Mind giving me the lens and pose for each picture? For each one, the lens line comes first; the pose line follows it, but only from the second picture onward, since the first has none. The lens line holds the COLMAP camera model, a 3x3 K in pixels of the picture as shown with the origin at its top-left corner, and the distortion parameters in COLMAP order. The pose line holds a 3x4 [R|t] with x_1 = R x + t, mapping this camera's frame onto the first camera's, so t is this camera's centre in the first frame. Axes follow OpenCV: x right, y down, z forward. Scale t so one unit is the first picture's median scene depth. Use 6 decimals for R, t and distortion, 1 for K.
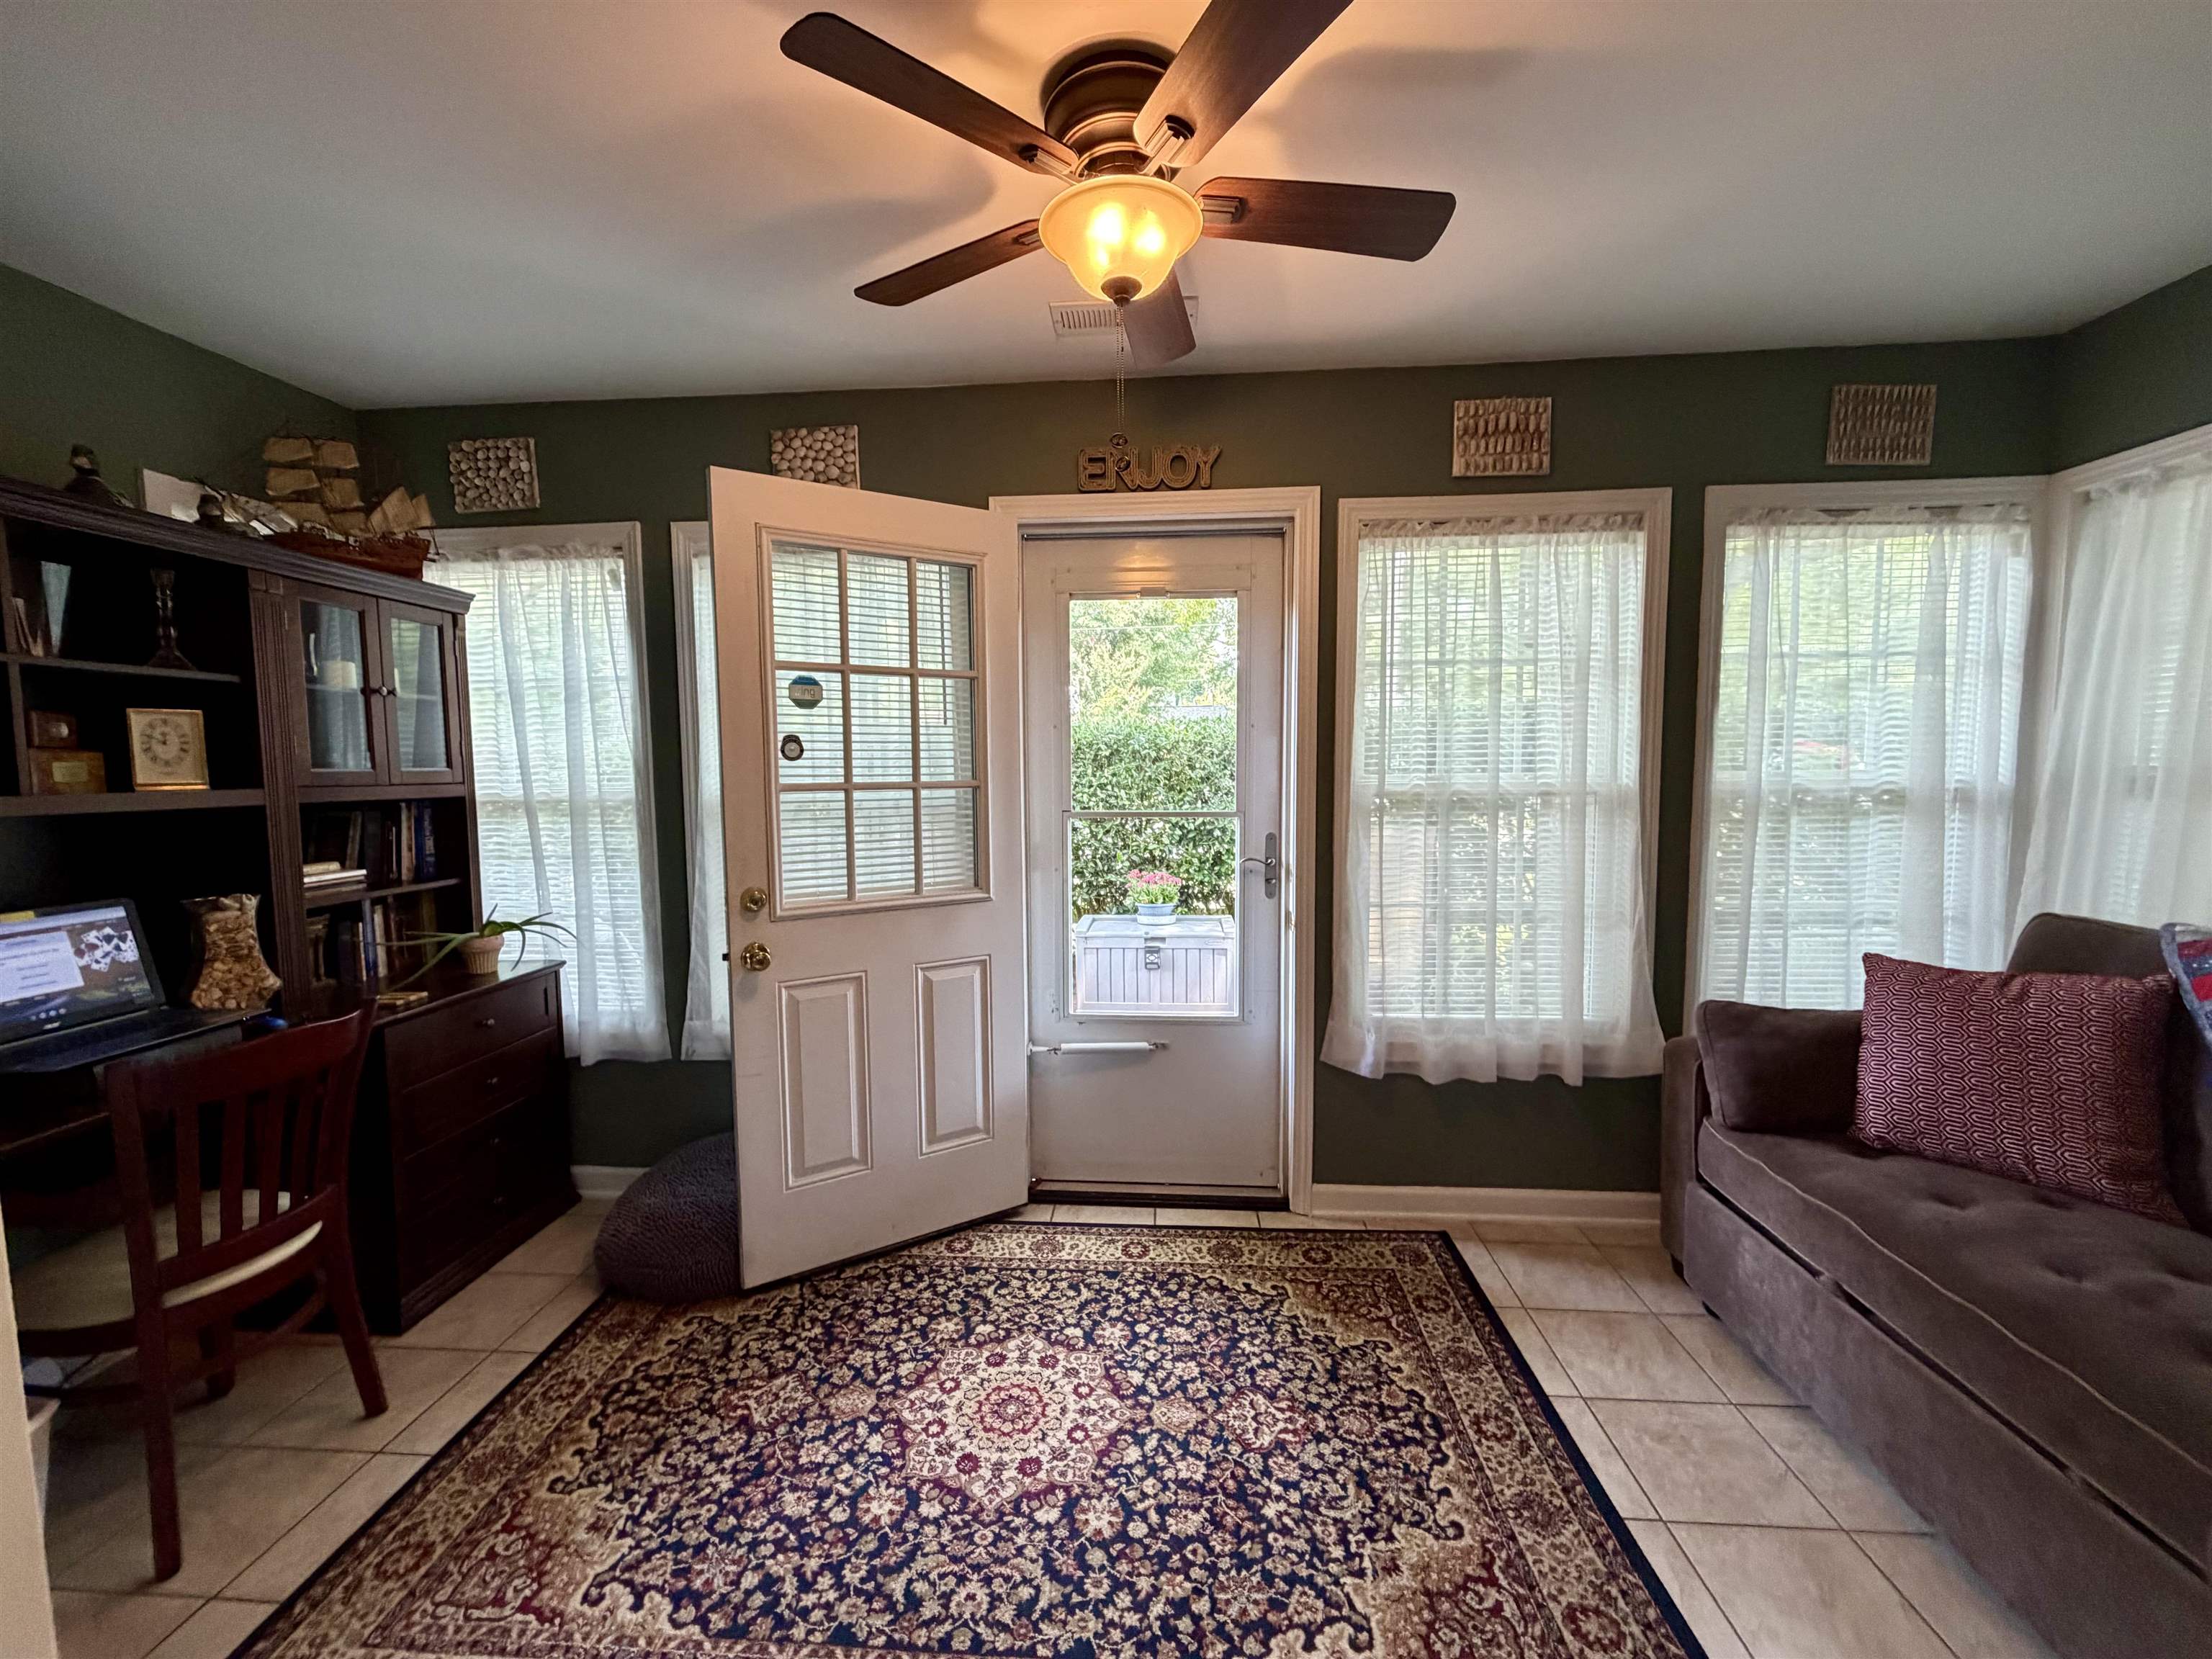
lens RADIAL K [[877.8, 0, 1101.9], [0, 877.8, 833.1], [0, 0, 1]] dist [0.001566, -0.000702]
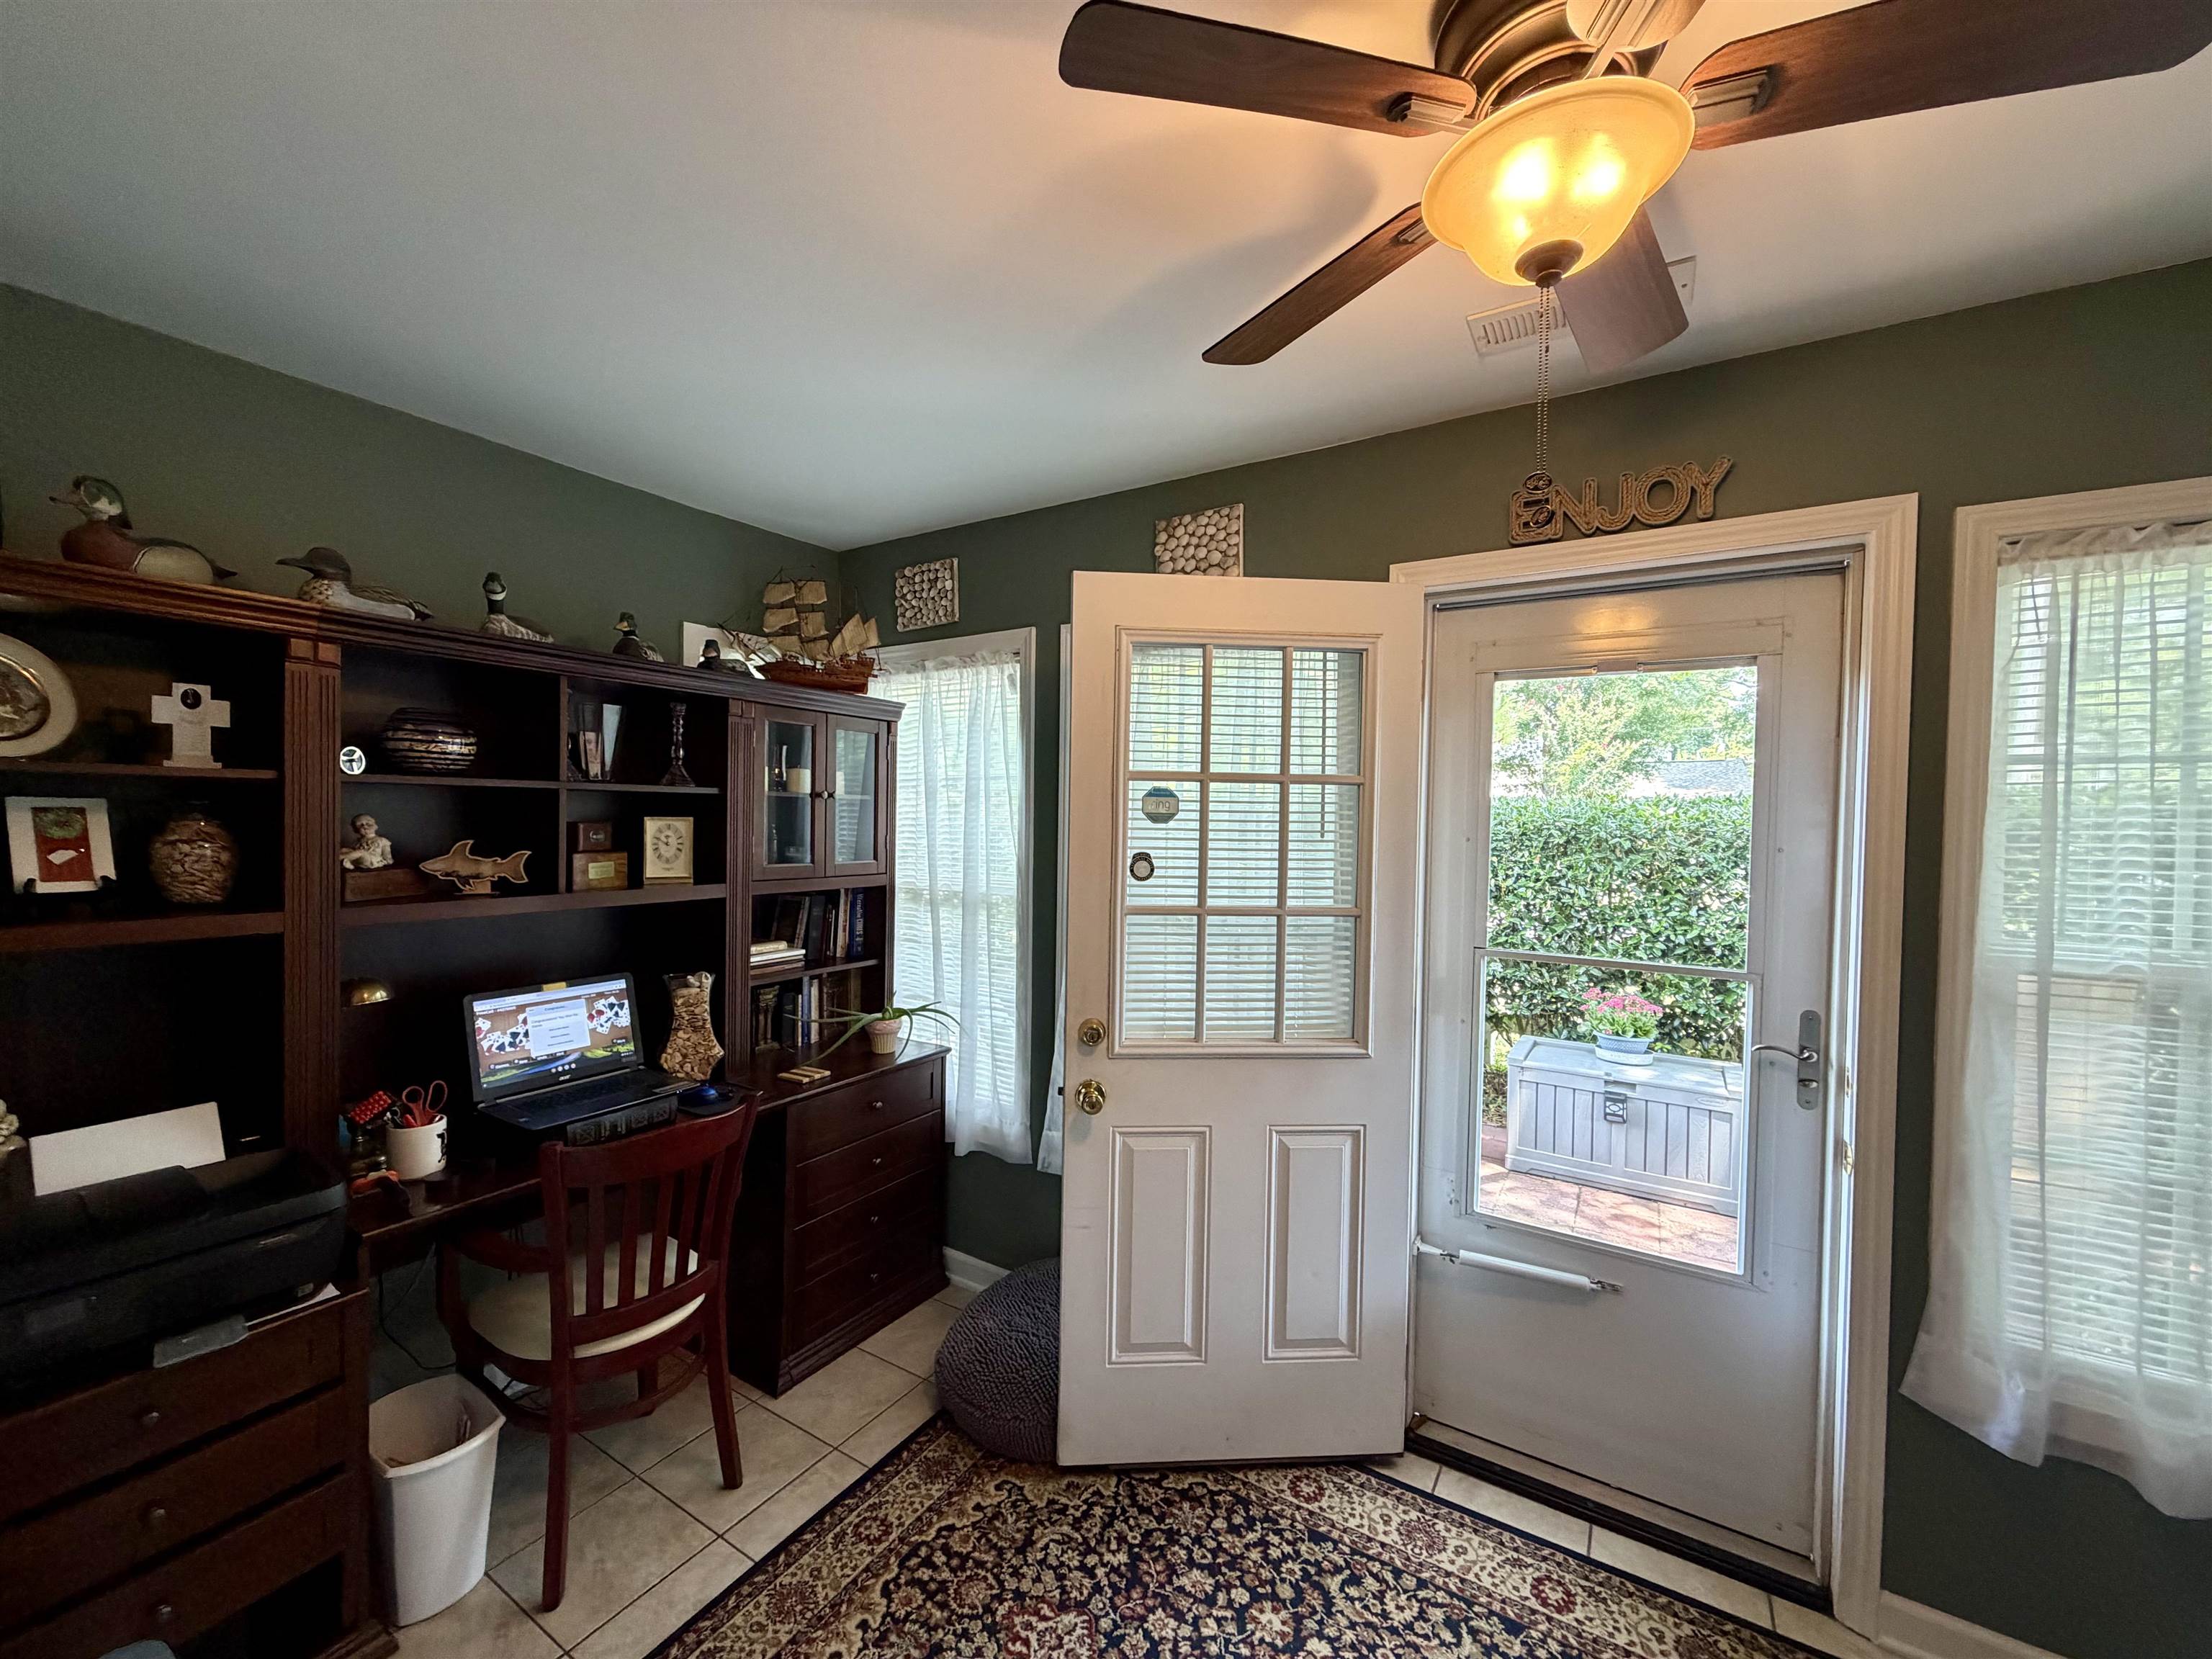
lens RADIAL K [[879.2, 0, 1100.6], [0, 879.2, 833.0], [0, 0, 1]] dist [-0.000010, -0.000098]
pose [[0.881410, 0.031795, -0.471281, 0.031581], [-0.060783, 0.997071, -0.046412, -0.080277], [0.468425, 0.069554, 0.880761, 0.168892]]
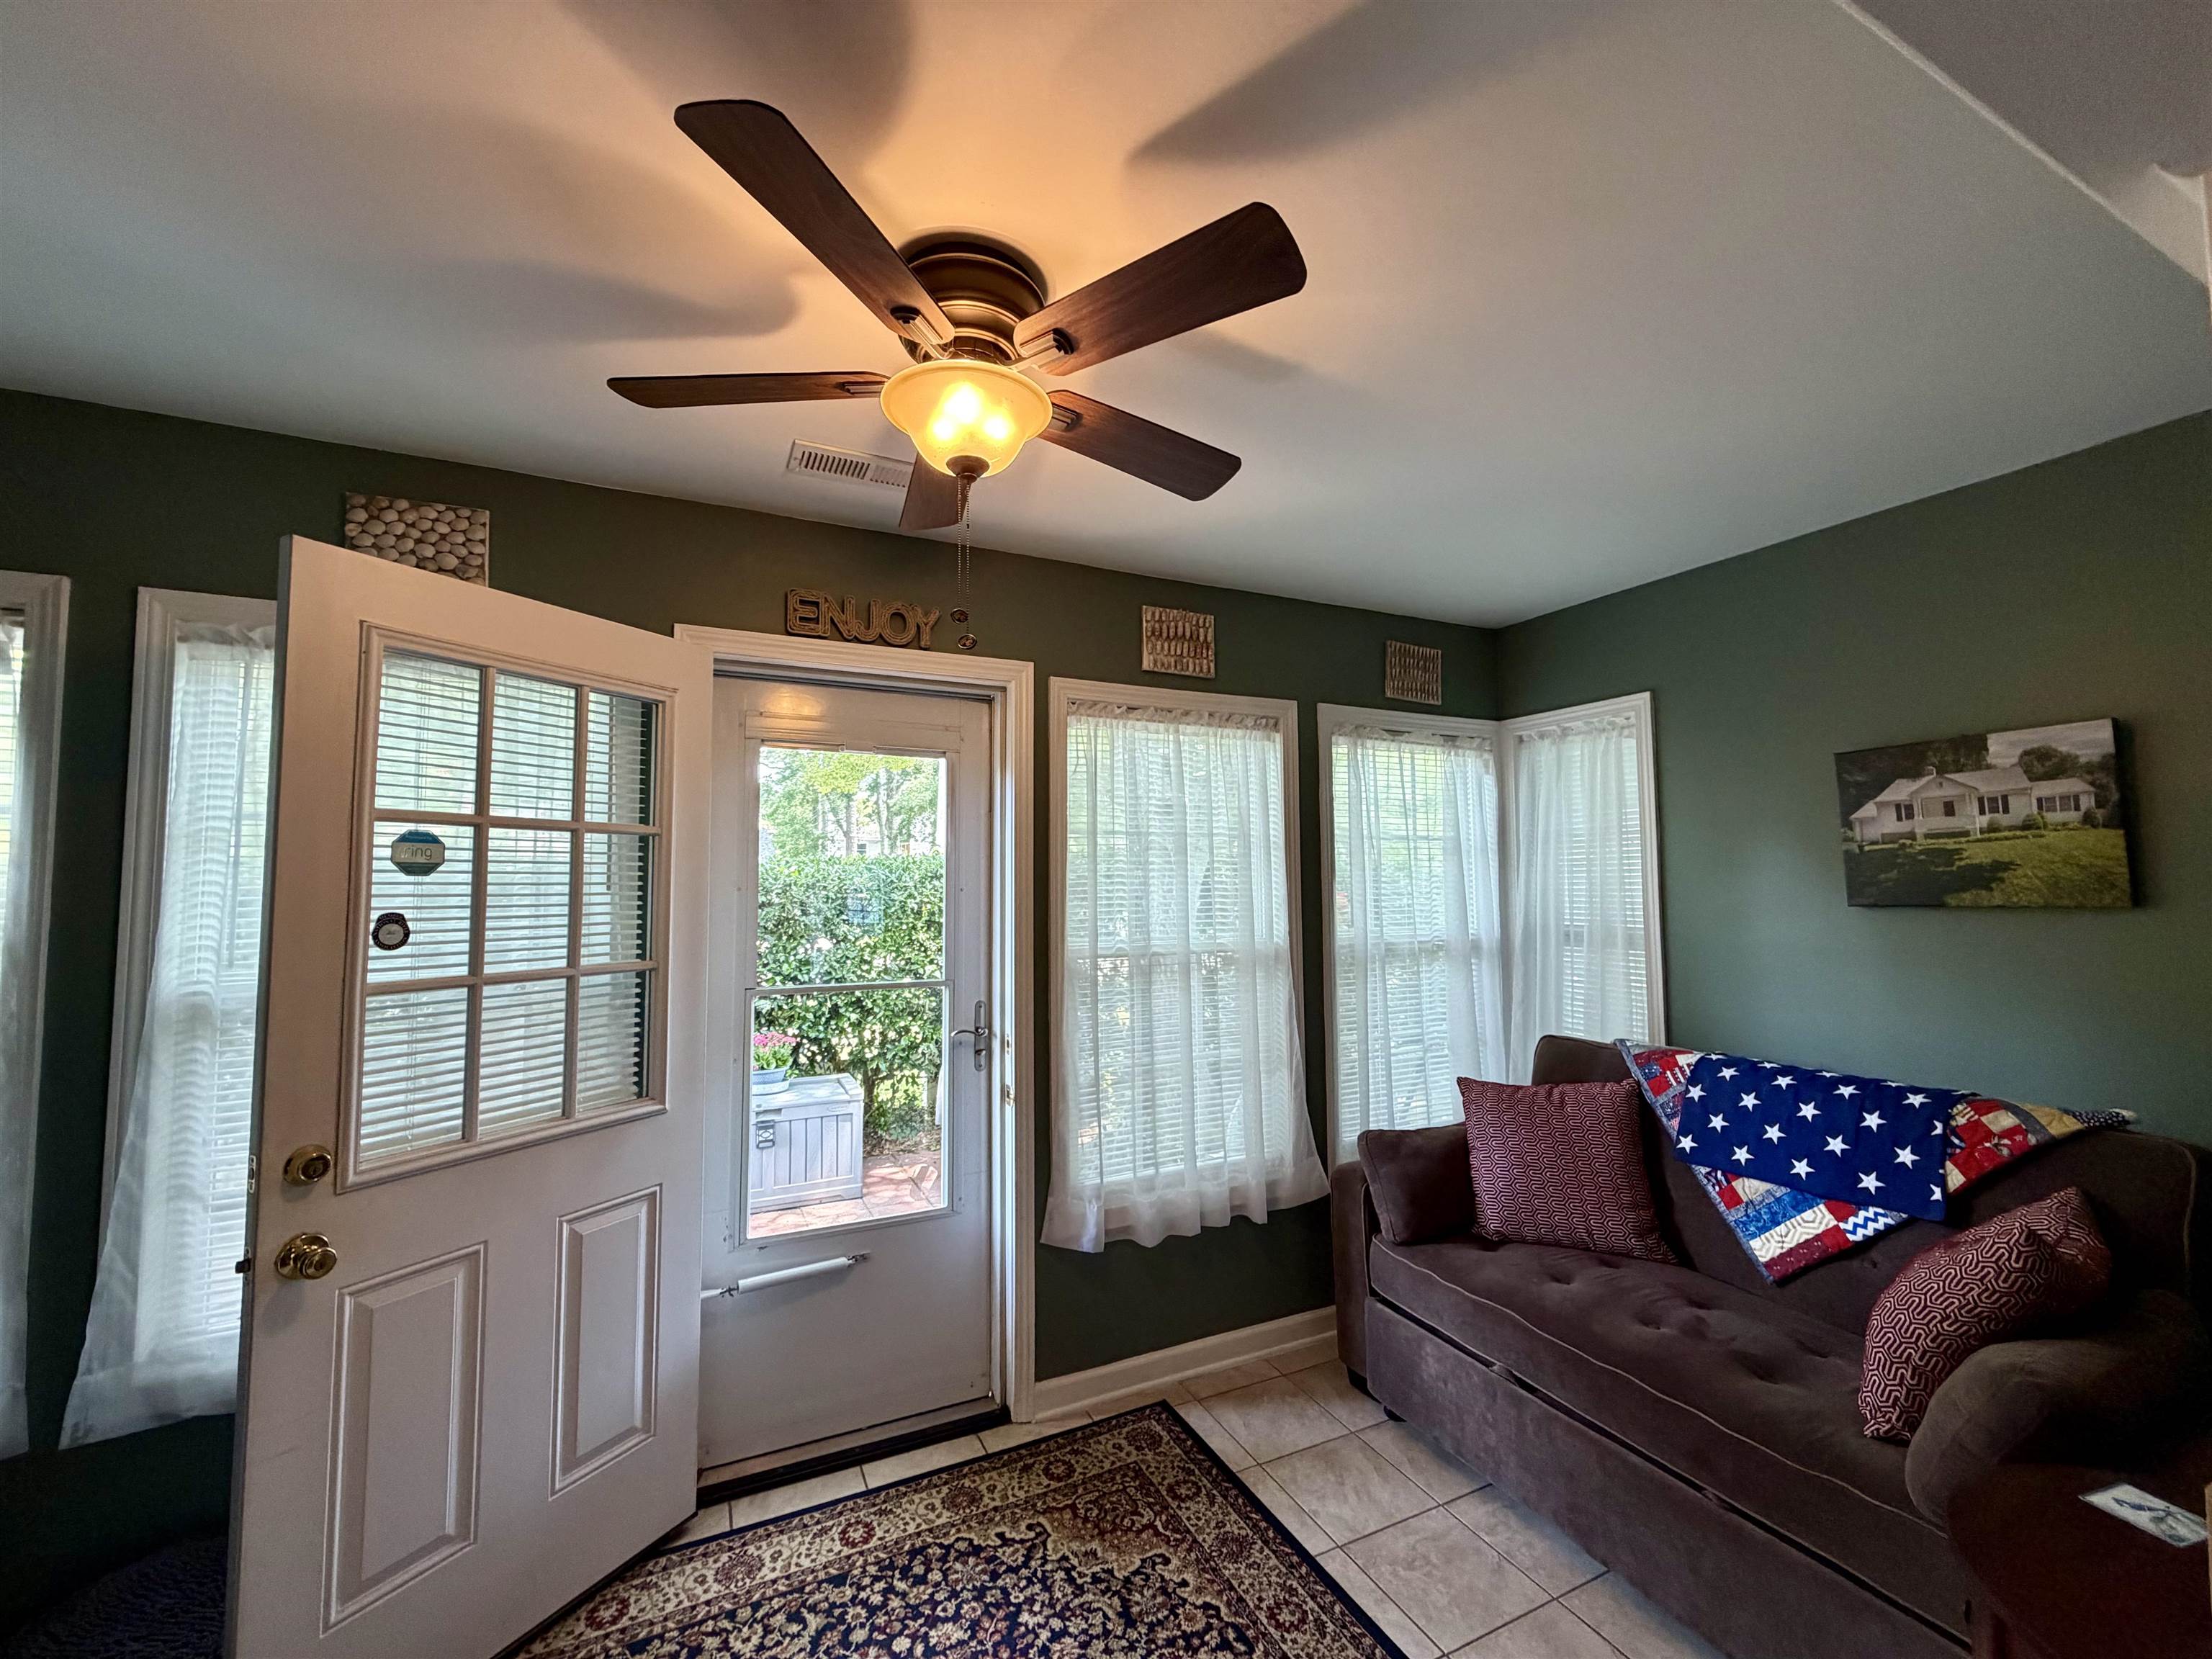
lens RADIAL K [[877.8, 0, 1101.9], [0, 877.8, 833.1], [0, 0, 1]] dist [0.001566, -0.000702]
pose [[0.871494, 0.033107, 0.489288, -0.188067], [0.036884, 0.990468, -0.132715, -0.056064], [-0.489018, 0.133707, 0.861965, 0.095706]]
